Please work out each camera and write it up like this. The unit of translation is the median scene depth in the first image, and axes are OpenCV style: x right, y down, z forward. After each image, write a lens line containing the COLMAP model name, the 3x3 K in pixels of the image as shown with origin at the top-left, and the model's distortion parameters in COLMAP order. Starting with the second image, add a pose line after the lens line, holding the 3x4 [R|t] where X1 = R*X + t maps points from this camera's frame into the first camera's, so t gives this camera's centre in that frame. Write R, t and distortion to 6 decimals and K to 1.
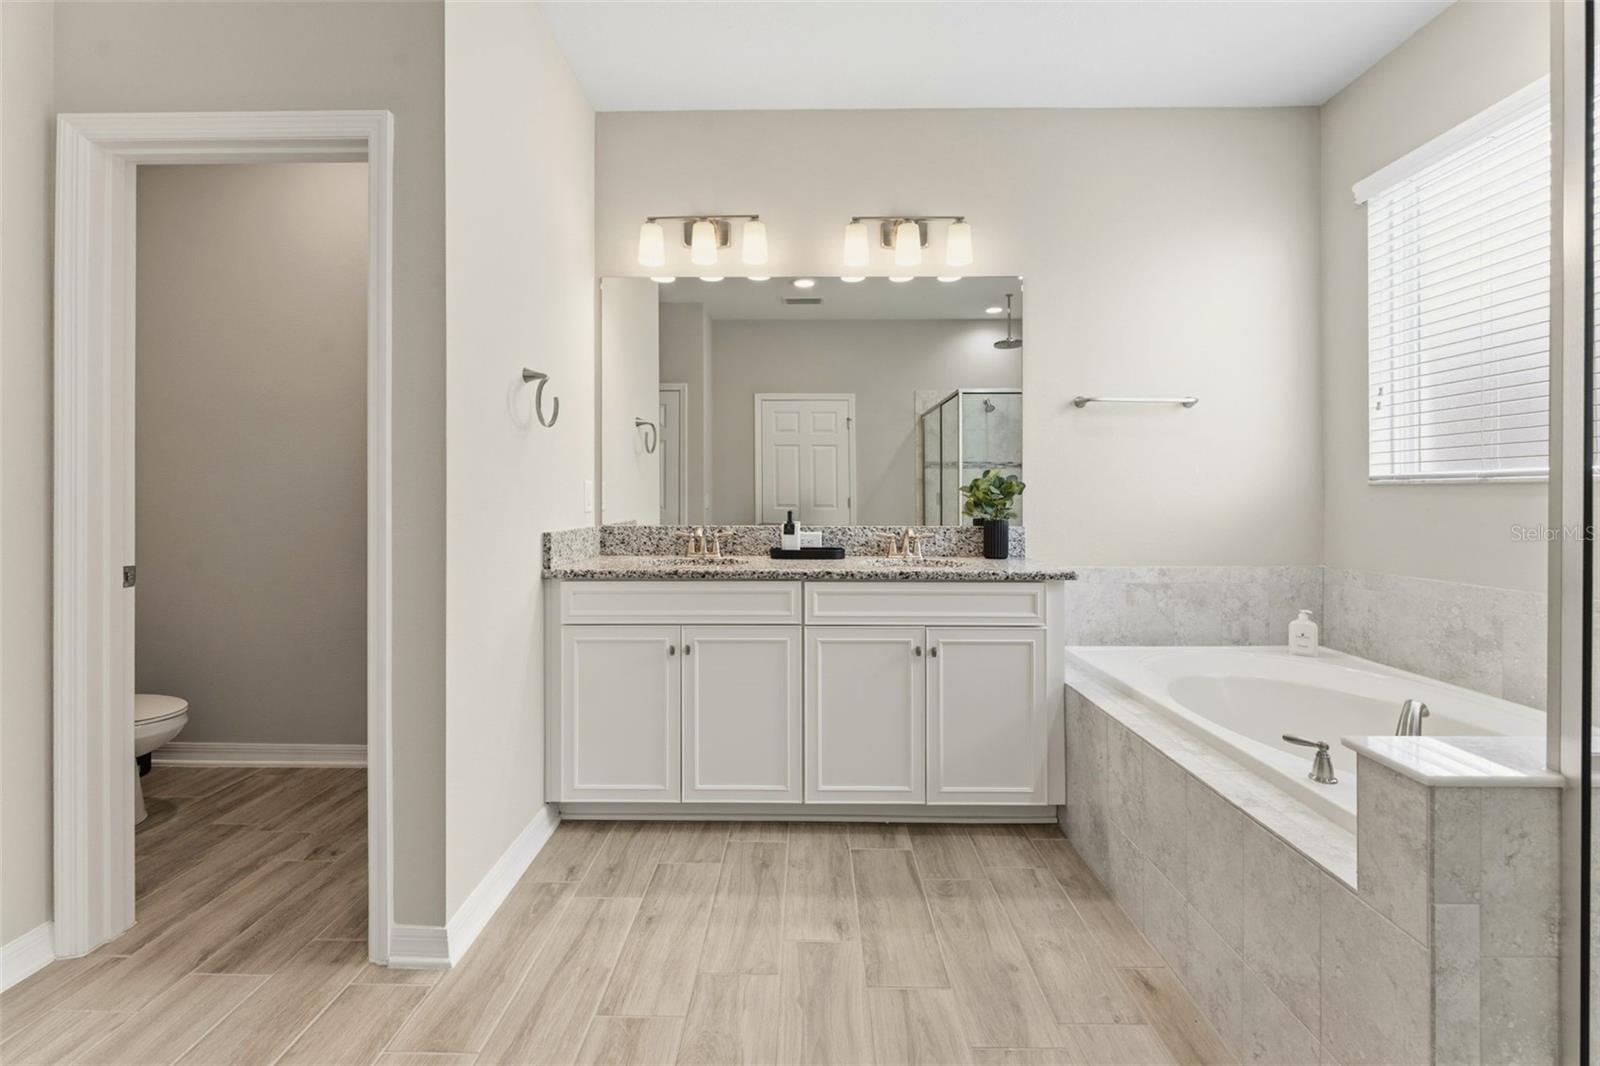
lens RADIAL K [[642.1, 0, 802.5], [0, 642.1, 498.9], [0, 0, 1]] dist [0.000498, -0.000087]
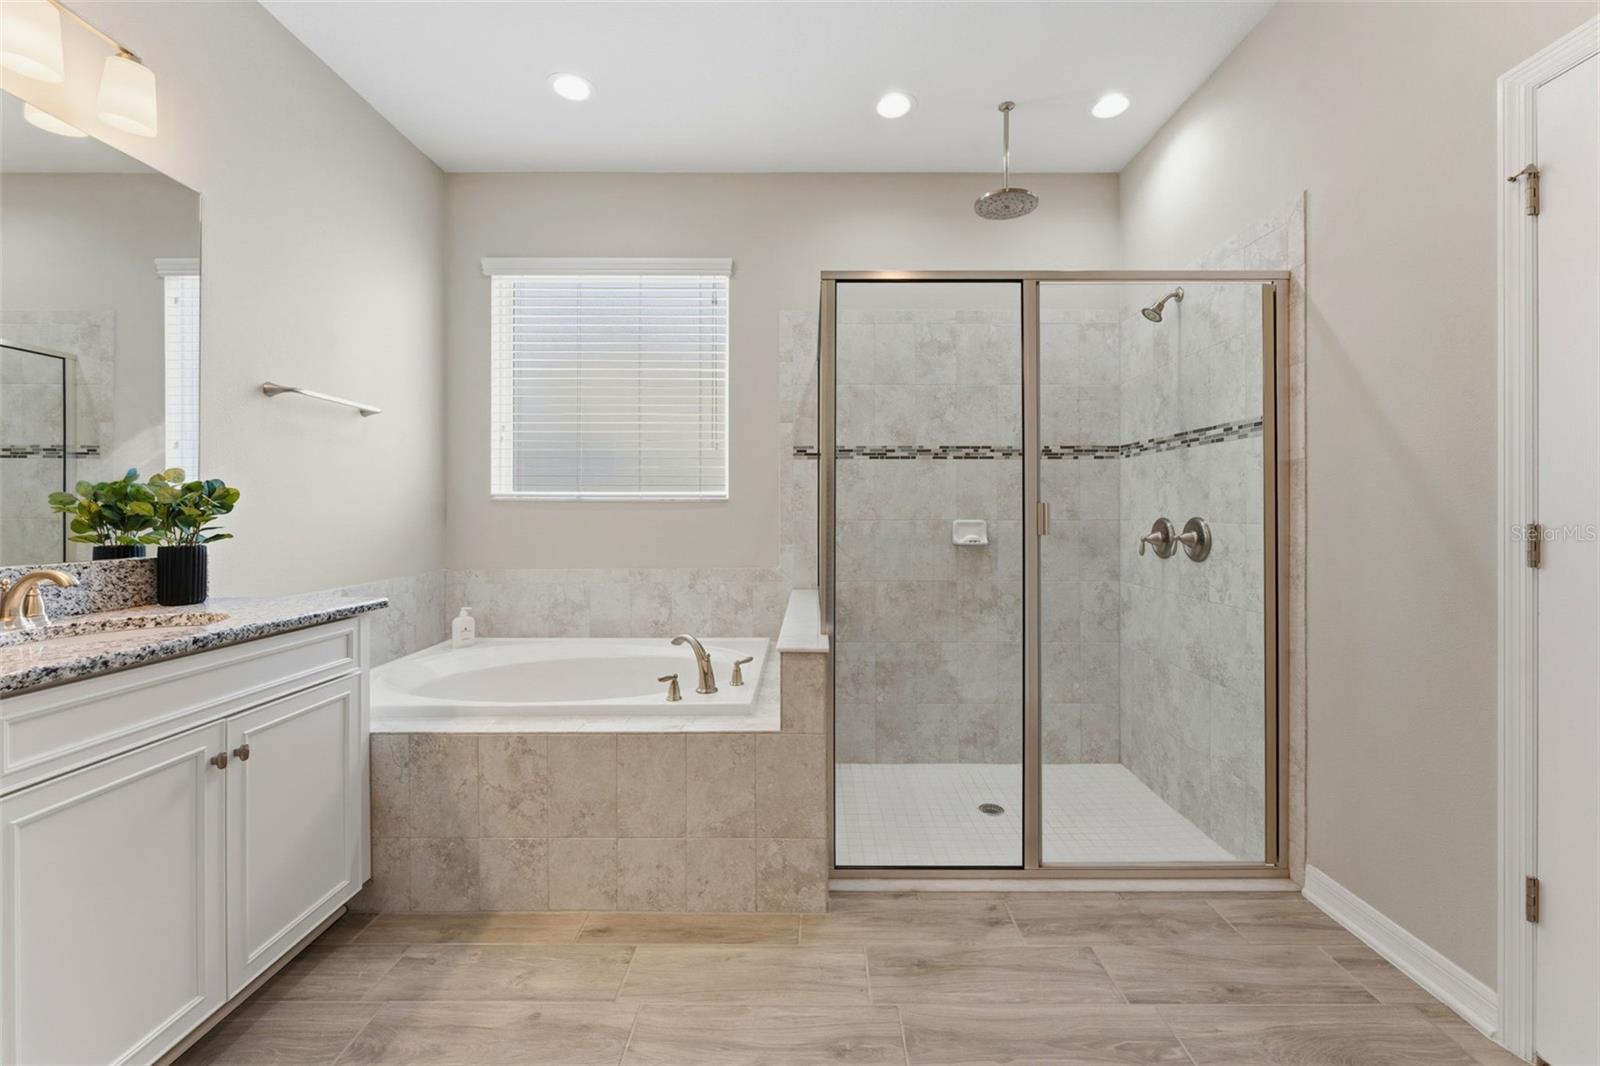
lens RADIAL K [[641.4, 0, 805.4], [0, 641.4, 509.4], [0, 0, 1]] dist [-0.000504, -0.000213]
pose [[0.003321, 0.000220, 0.999994, -0.426422], [0.002767, 0.999996, -0.000229, -0.003265], [-0.999991, 0.002768, 0.003321, 0.427138]]
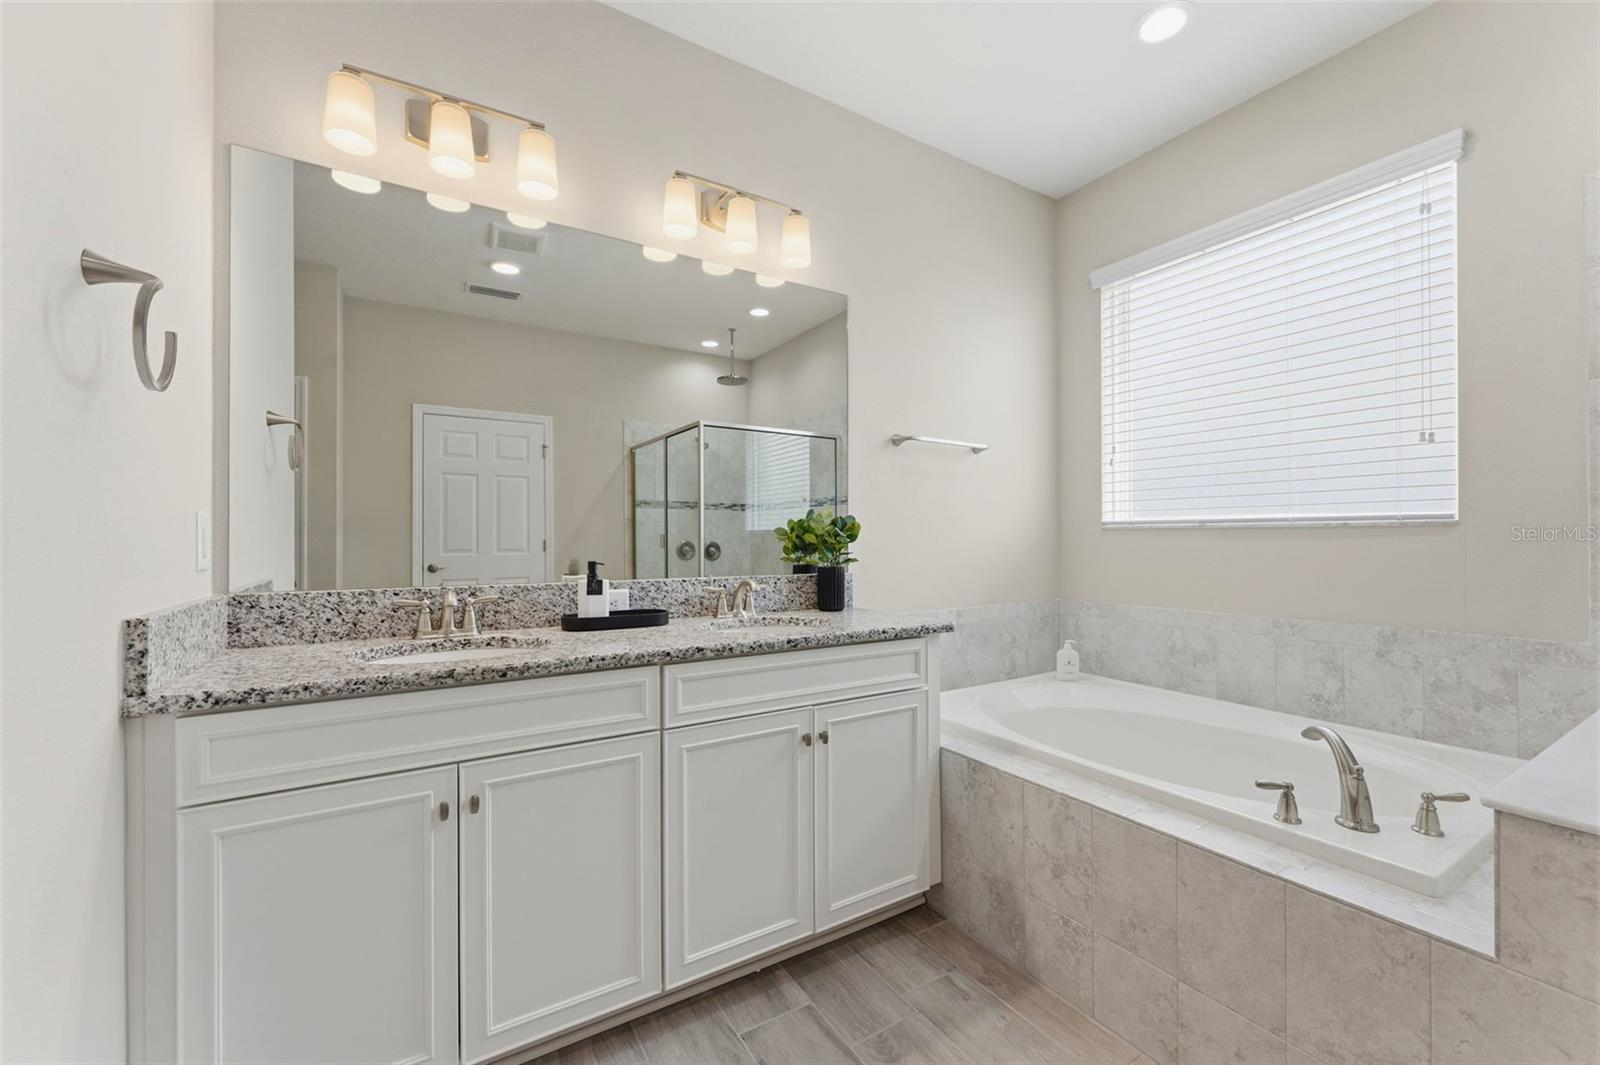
lens RADIAL K [[634.4, 0, 801.2], [0, 634.4, 536.6], [0, 0, 1]] dist [-0.001999, -0.000001]
pose [[0.847916, 0.000106, 0.530131, -0.228313], [0.003457, 0.999978, -0.005729, -0.003582], [-0.530120, 0.006690, 0.847897, 0.346491]]
